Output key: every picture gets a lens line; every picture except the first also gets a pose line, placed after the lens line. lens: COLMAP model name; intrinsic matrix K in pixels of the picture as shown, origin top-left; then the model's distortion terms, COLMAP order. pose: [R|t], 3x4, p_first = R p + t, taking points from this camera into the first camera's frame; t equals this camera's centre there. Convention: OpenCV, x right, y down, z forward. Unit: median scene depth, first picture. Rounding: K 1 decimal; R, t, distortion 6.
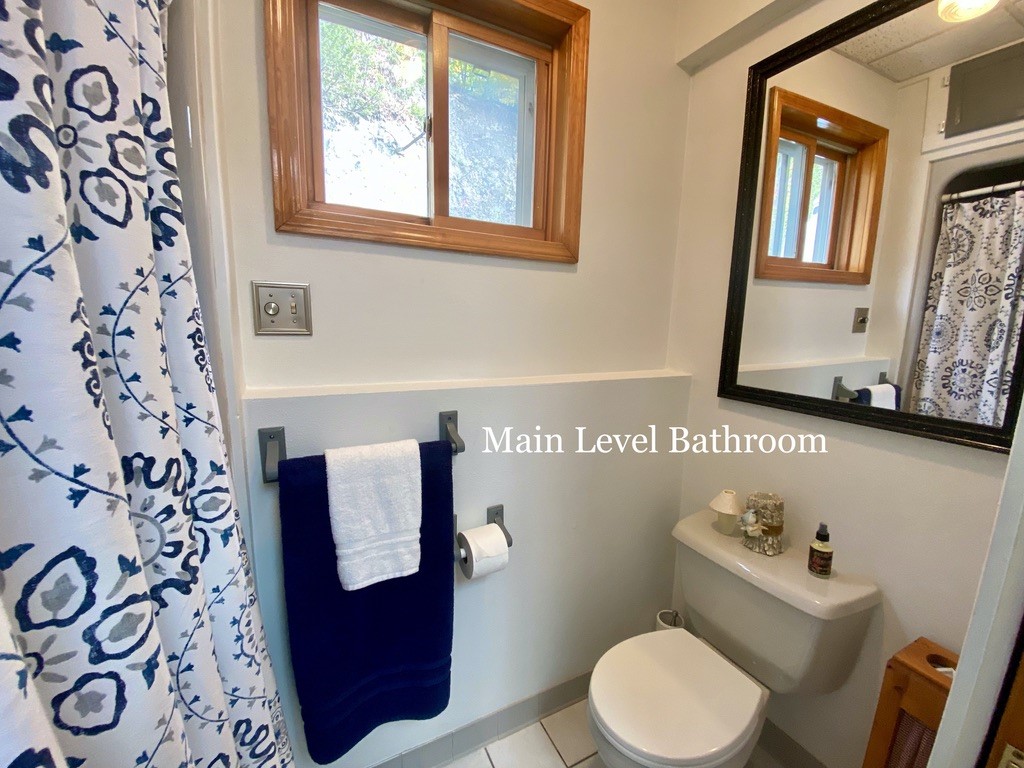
lens RADIAL K [[412.3, 0, 510.9], [0, 412.3, 382.0], [0, 0, 1]] dist [0.026056, -0.024903]
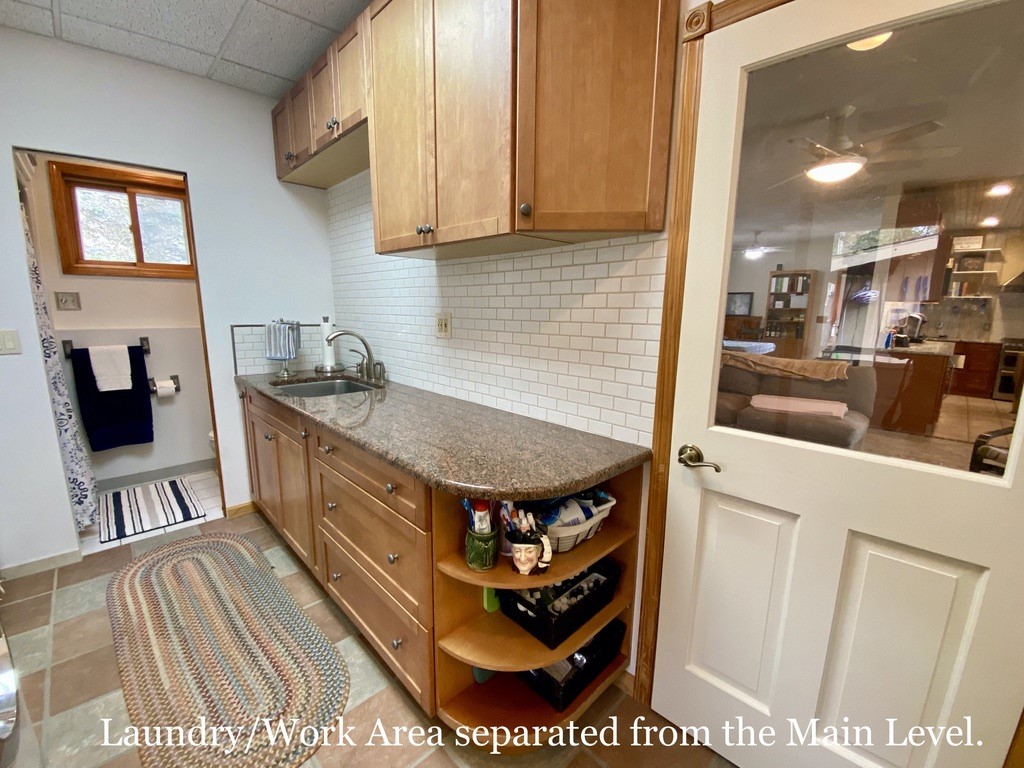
lens RADIAL K [[423.7, 0, 512.0], [0, 423.7, 384.0], [0, 0, 1]] dist [0.001670, -0.013212]
pose [[0.955210, -0.063728, 0.288984, 1.600135], [0.053772, 0.997658, 0.042270, 0.467485], [-0.291001, -0.024838, 0.956400, -2.818469]]
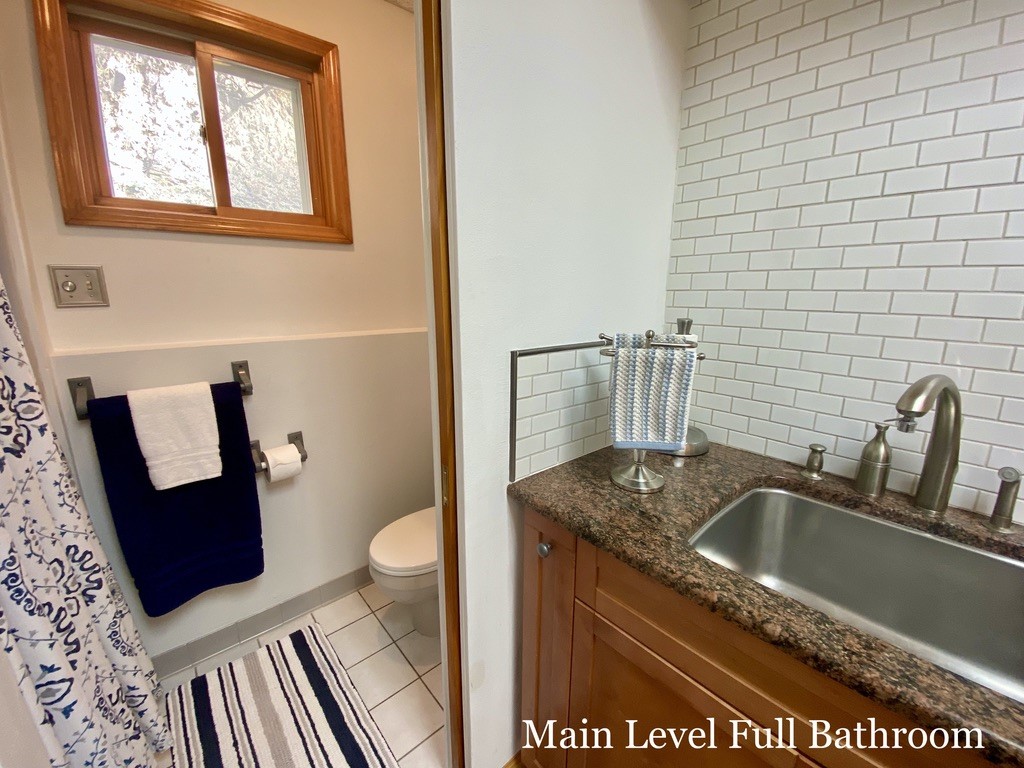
lens RADIAL K [[415.7, 0, 512.0], [0, 415.7, 384.0], [0, 0, 1]] dist [0.012908, -0.017469]
pose [[0.969758, -0.075437, 0.232118, 0.447769], [0.057560, 0.994897, 0.082860, 0.099902], [-0.237184, -0.066994, 0.969152, -0.593972]]
